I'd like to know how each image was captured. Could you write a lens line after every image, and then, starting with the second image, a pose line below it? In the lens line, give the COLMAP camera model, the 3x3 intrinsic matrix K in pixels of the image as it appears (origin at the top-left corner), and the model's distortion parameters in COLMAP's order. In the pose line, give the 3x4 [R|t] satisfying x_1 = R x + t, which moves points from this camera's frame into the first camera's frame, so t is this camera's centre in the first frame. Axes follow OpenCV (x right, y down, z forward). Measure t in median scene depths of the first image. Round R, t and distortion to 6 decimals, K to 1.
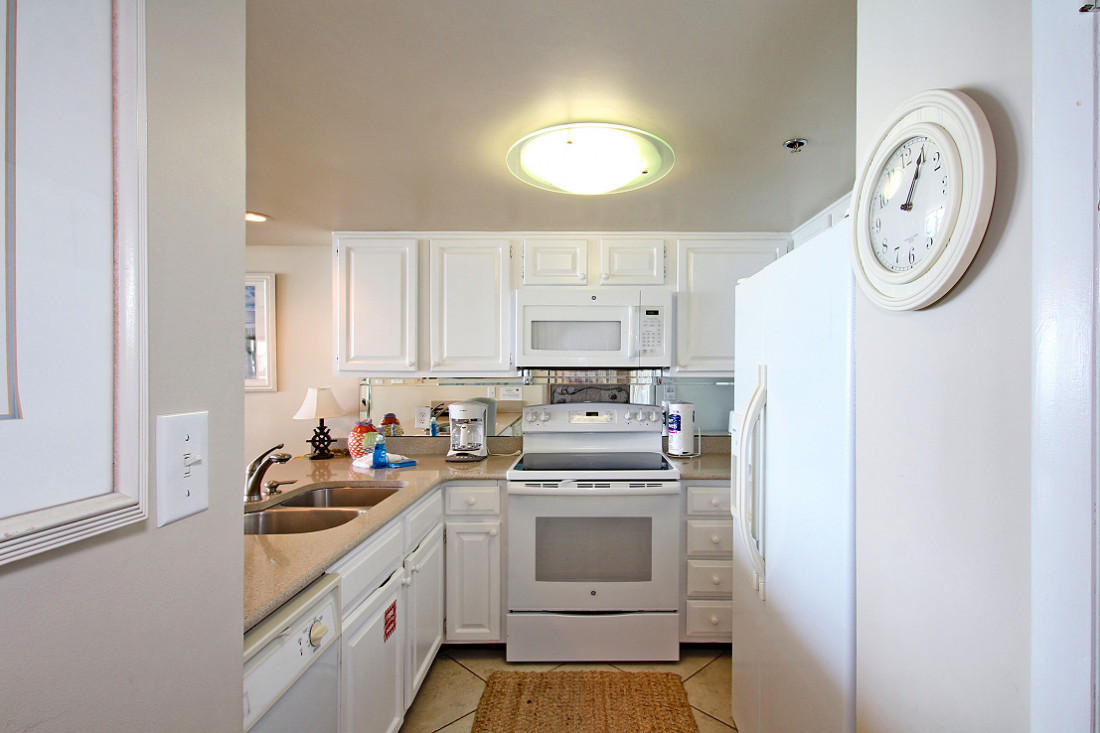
lens RADIAL K [[517.4, 0, 571.5], [0, 517.4, 385.9], [0, 0, 1]] dist [0.000871, 0.000129]
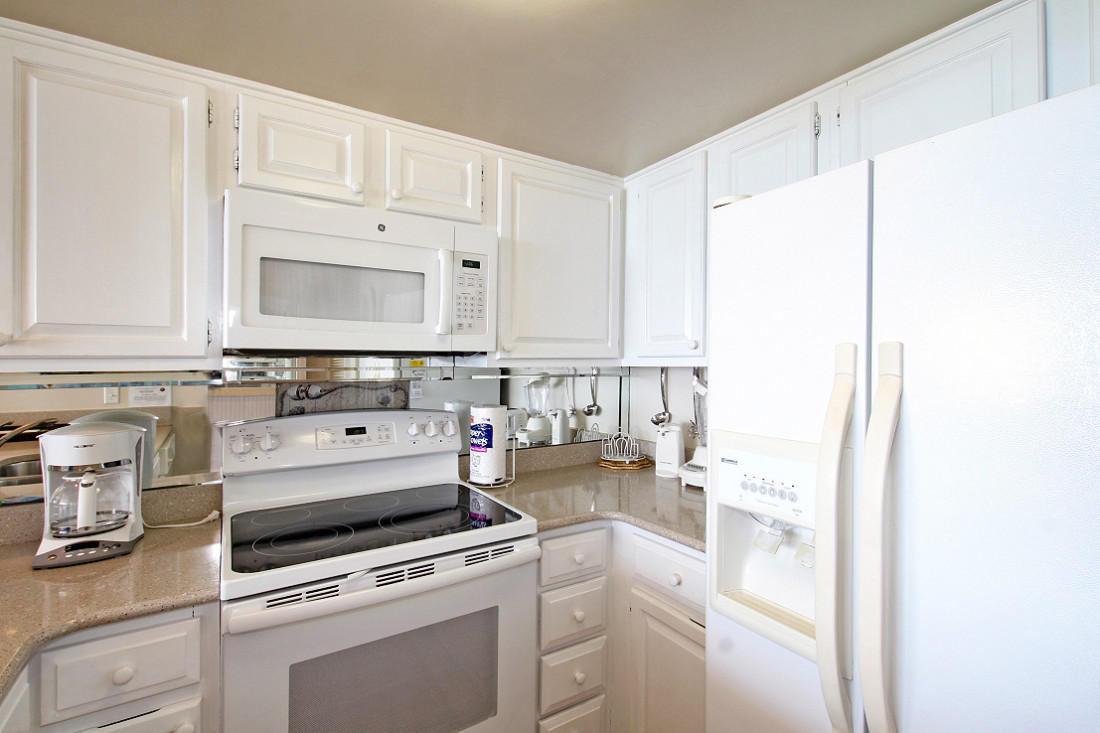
lens RADIAL K [[568.5, 0, 550.0], [0, 568.5, 366.5], [0, 0, 1]] dist [0.001252, 0.000257]
pose [[0.863816, -0.005490, 0.503778, -0.104269], [0.015019, 0.999777, -0.014857, -0.007091], [-0.503584, 0.020400, 0.863706, 0.356686]]
